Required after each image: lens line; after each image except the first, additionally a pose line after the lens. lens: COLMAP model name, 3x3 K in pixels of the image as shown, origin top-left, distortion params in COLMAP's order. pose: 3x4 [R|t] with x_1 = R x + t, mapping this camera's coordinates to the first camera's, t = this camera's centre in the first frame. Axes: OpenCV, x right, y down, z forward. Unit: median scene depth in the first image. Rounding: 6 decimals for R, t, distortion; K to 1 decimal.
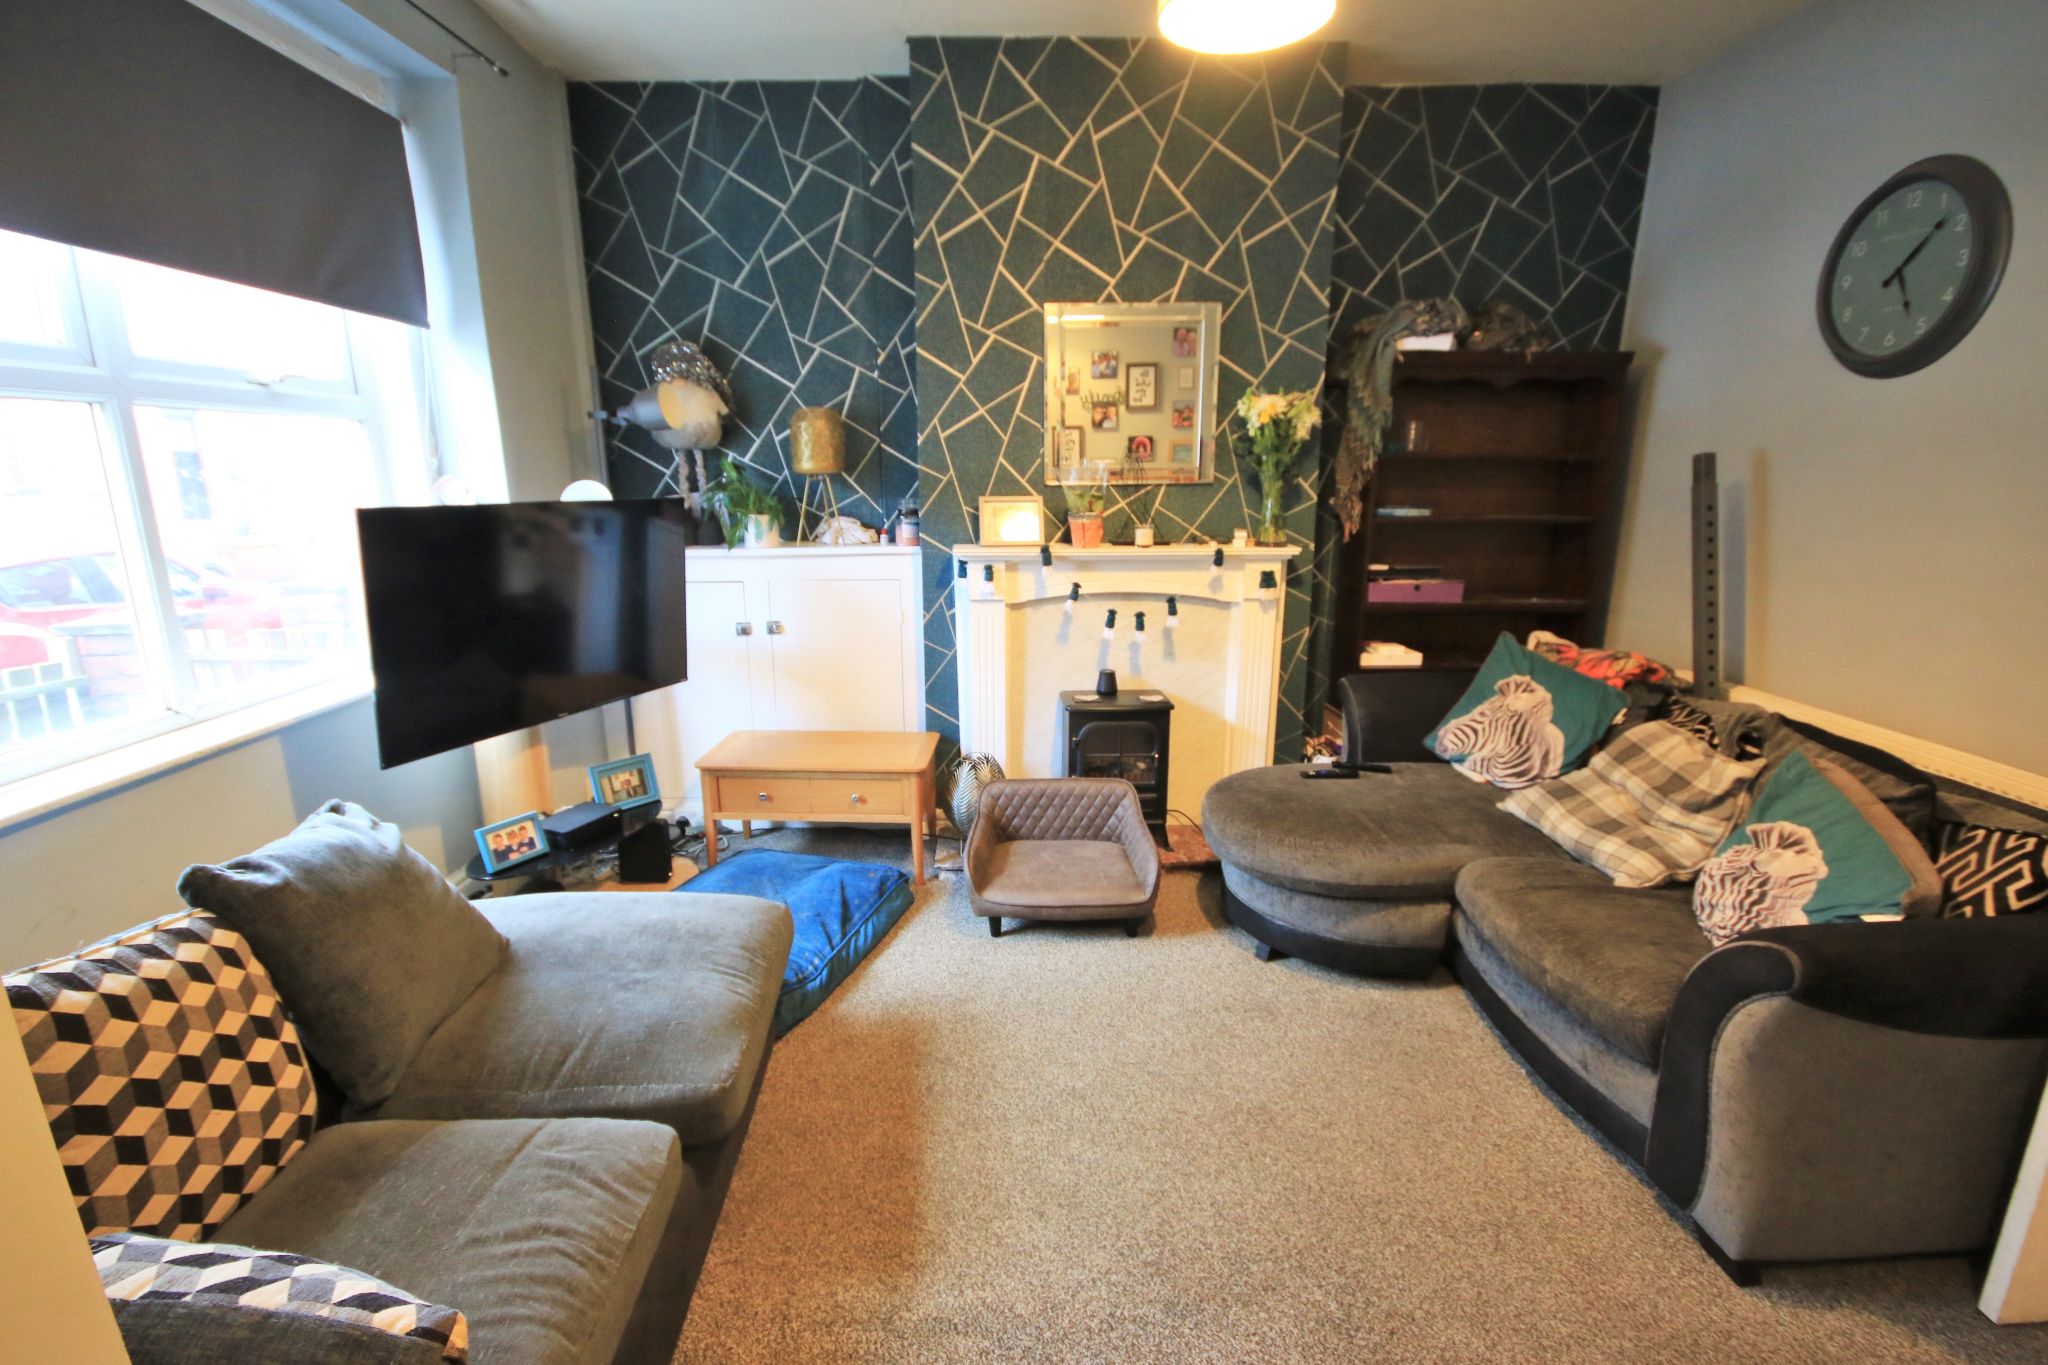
lens RADIAL K [[914.6, 0, 1024.0], [0, 914.6, 682.5], [0, 0, 1]] dist [0.001391, -0.000360]
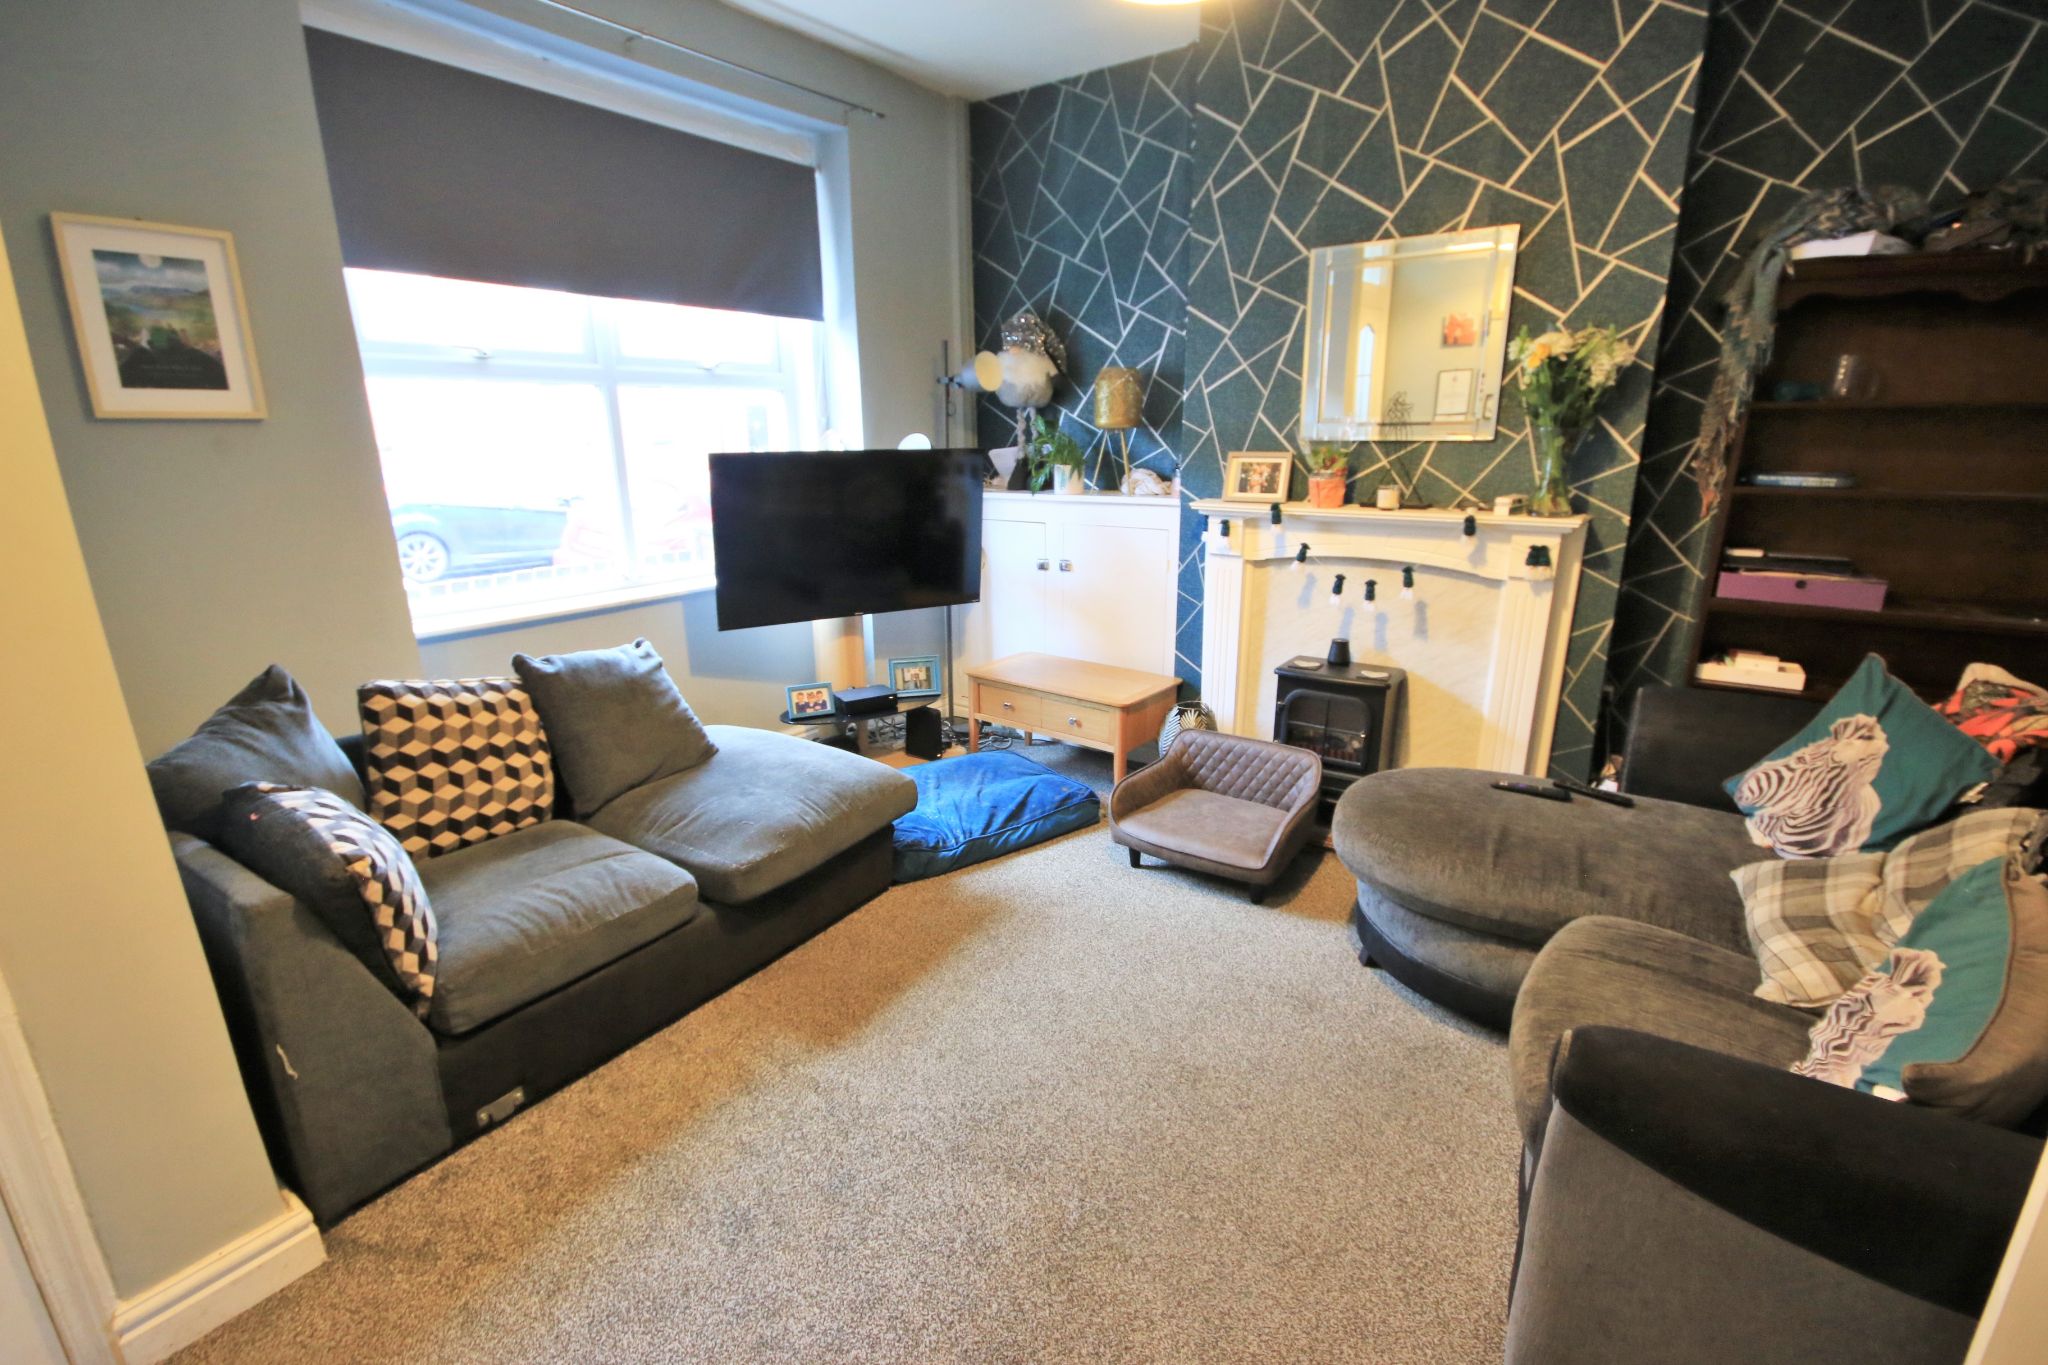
lens RADIAL K [[914.6, 0, 1024.0], [0, 914.6, 682.5], [0, 0, 1]] dist [0.001391, -0.000360]
pose [[0.814698, 0.154562, -0.558907, 0.376093], [-0.128154, 0.987982, 0.086414, -0.009805], [0.565547, 0.001225, 0.824715, 0.039775]]
